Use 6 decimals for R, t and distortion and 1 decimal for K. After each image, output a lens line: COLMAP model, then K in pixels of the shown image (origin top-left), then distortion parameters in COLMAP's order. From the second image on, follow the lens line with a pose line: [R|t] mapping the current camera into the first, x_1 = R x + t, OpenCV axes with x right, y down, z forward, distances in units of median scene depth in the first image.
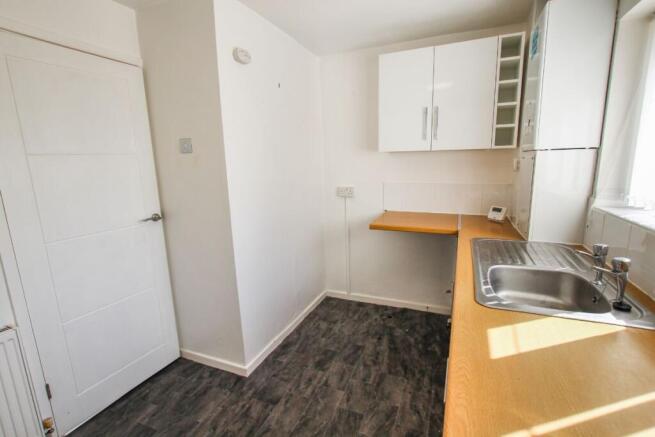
lens RADIAL K [[318.7, 0, 334.8], [0, 318.7, 222.3], [0, 0, 1]] dist [0.008640, 0.000025]
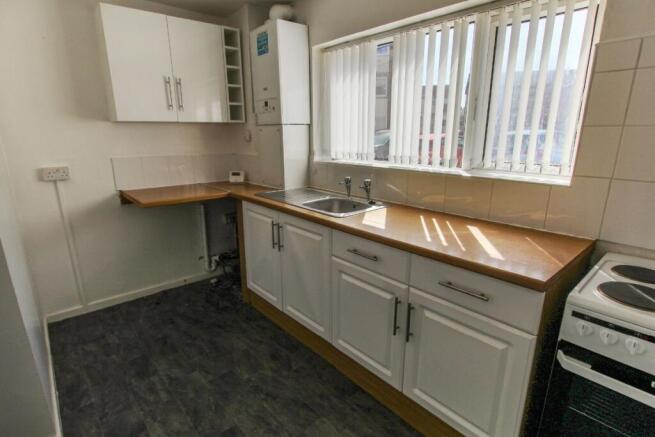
lens RADIAL K [[332.4, 0, 324.5], [0, 332.4, 221.0], [0, 0, 1]] dist [-0.000312, 0.000133]
pose [[0.457412, -0.214103, 0.863096, -0.464248], [0.172157, 0.973541, 0.150263, 0.002812], [-0.872431, 0.079856, 0.482168, 0.115450]]
